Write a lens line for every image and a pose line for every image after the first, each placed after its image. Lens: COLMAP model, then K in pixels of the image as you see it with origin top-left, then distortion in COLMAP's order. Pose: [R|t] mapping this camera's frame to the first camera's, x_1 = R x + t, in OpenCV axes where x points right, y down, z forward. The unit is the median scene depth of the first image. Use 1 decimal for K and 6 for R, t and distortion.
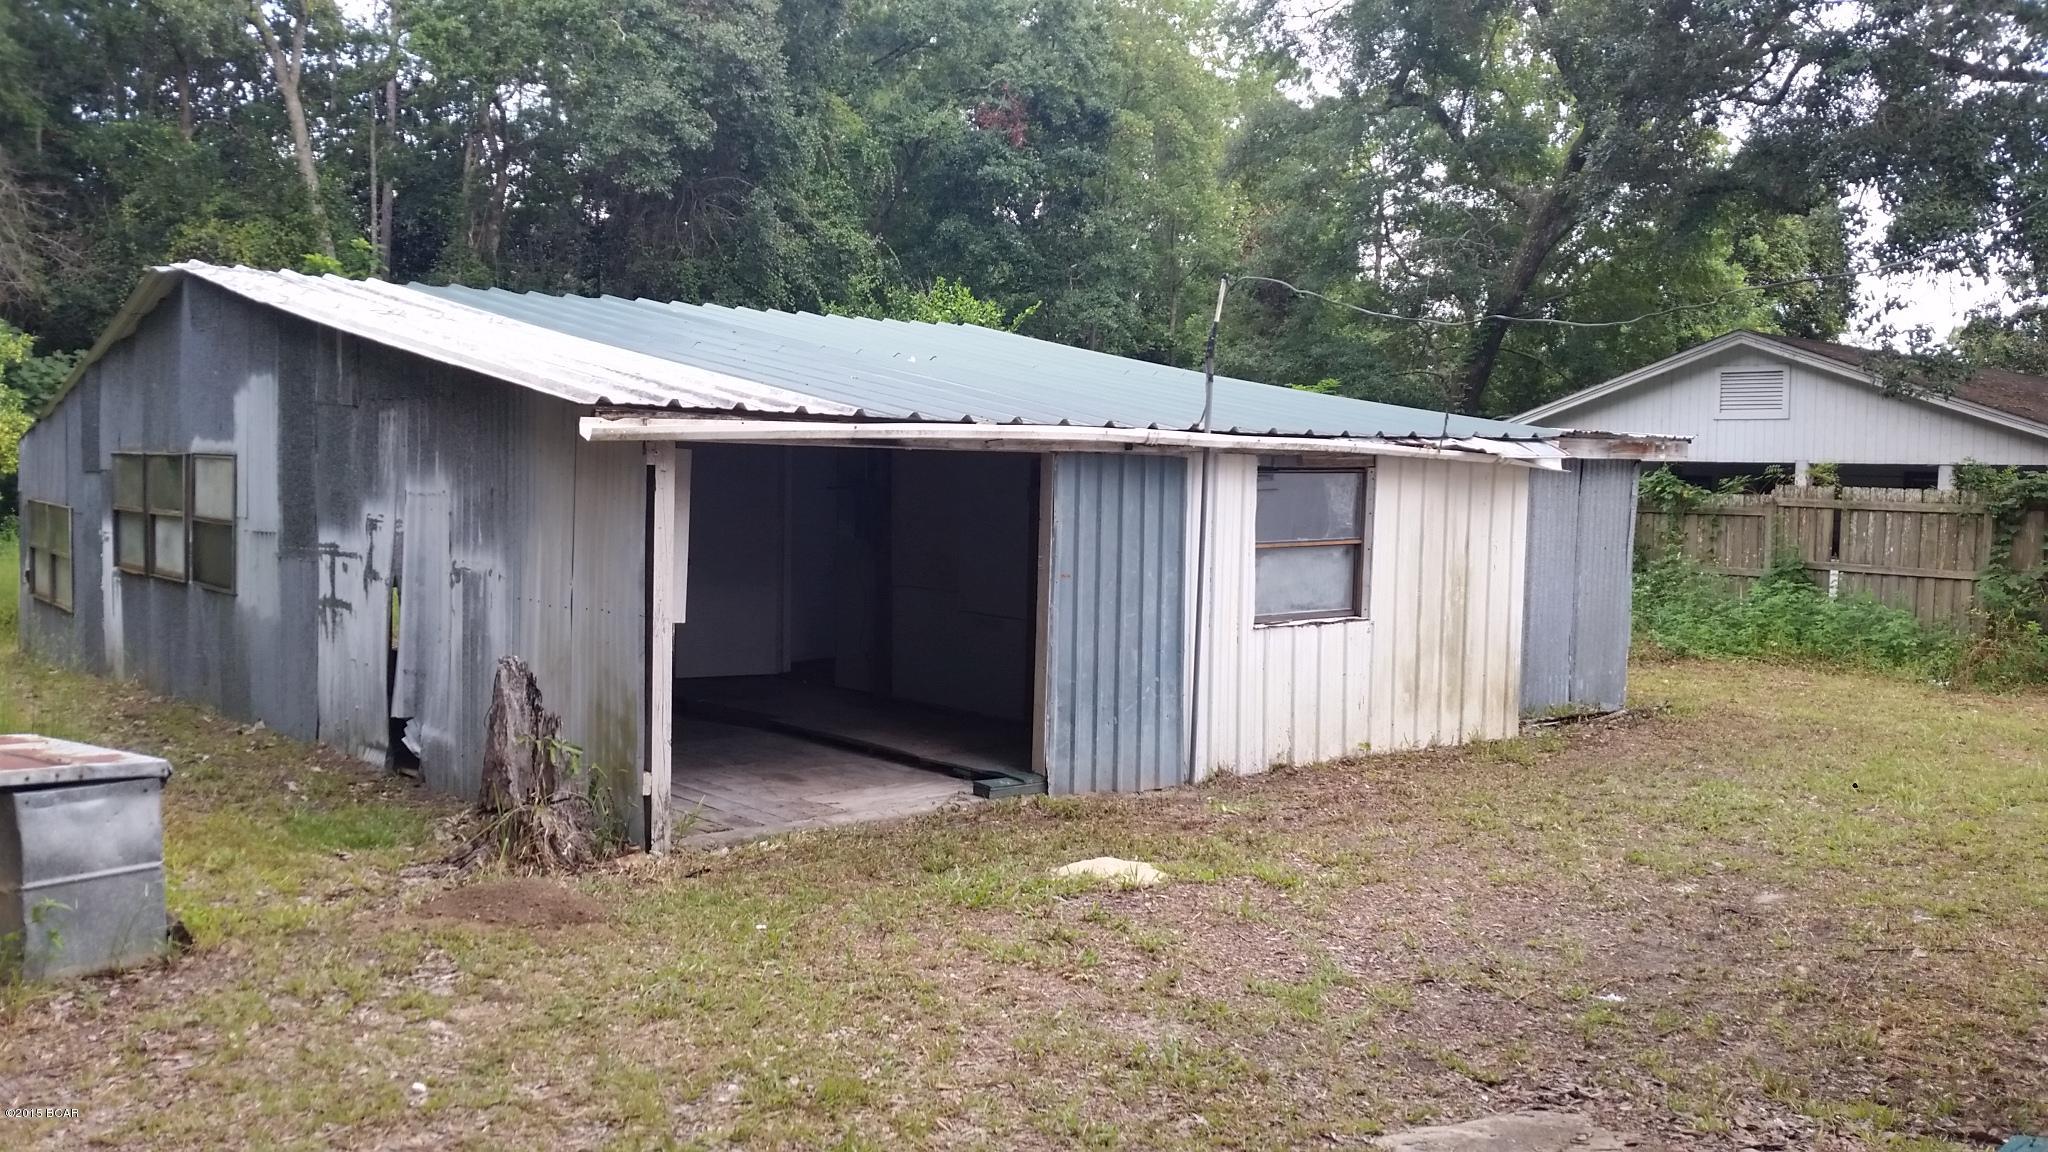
lens RADIAL K [[1706.5, 0, 1101.3], [0, 1706.5, 566.9], [0, 0, 1]] dist [0.051054, -0.068148]
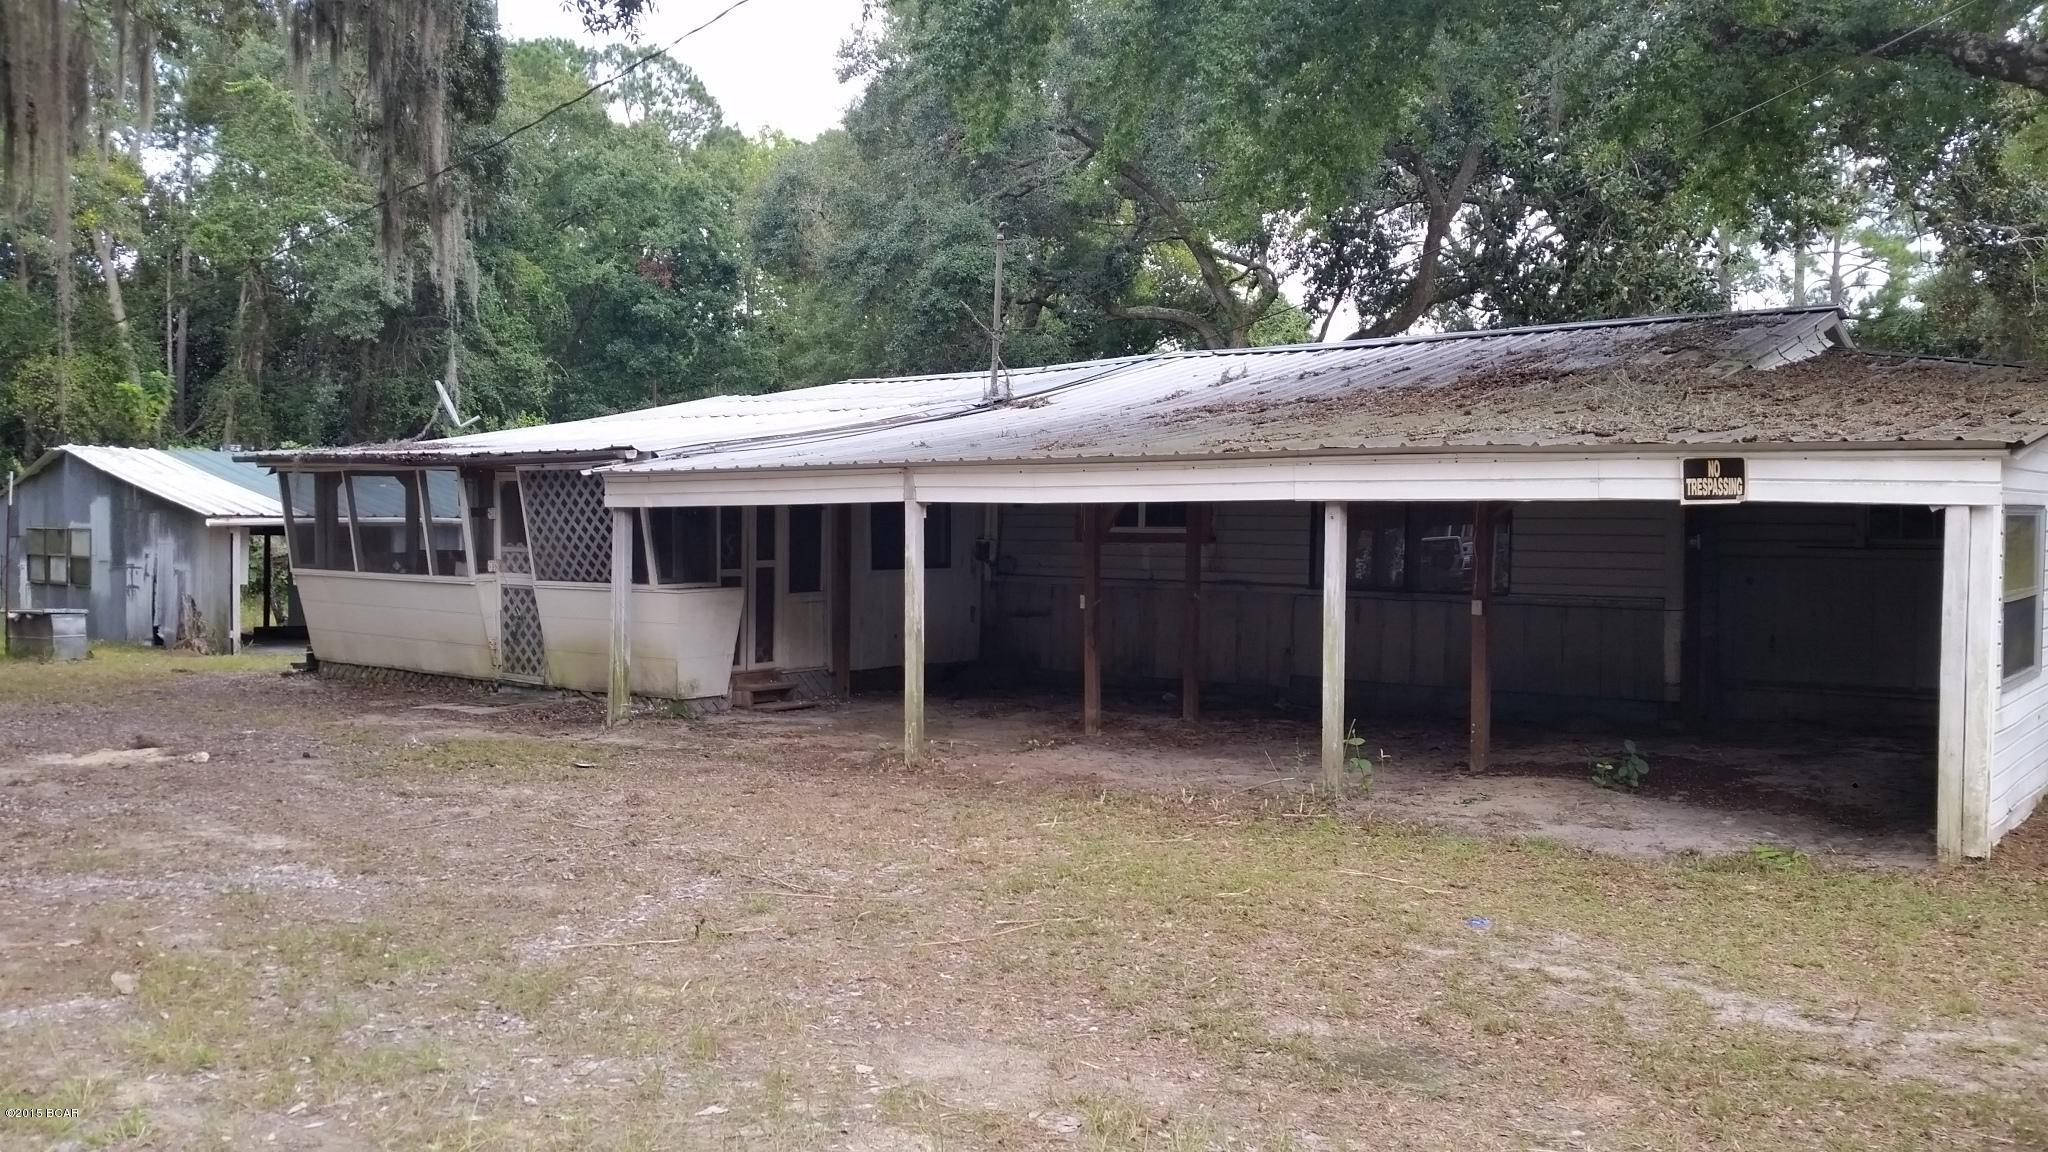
lens RADIAL K [[1706.5, 0, 1022.5], [0, 1706.5, 574.4], [0, 0, 1]] dist [0.051054, -0.068148]
pose [[0.998509, -0.009132, 0.053813, 0.581568], [0.010589, 0.999583, -0.026856, 0.066427], [-0.053545, 0.027386, 0.998190, -1.281978]]
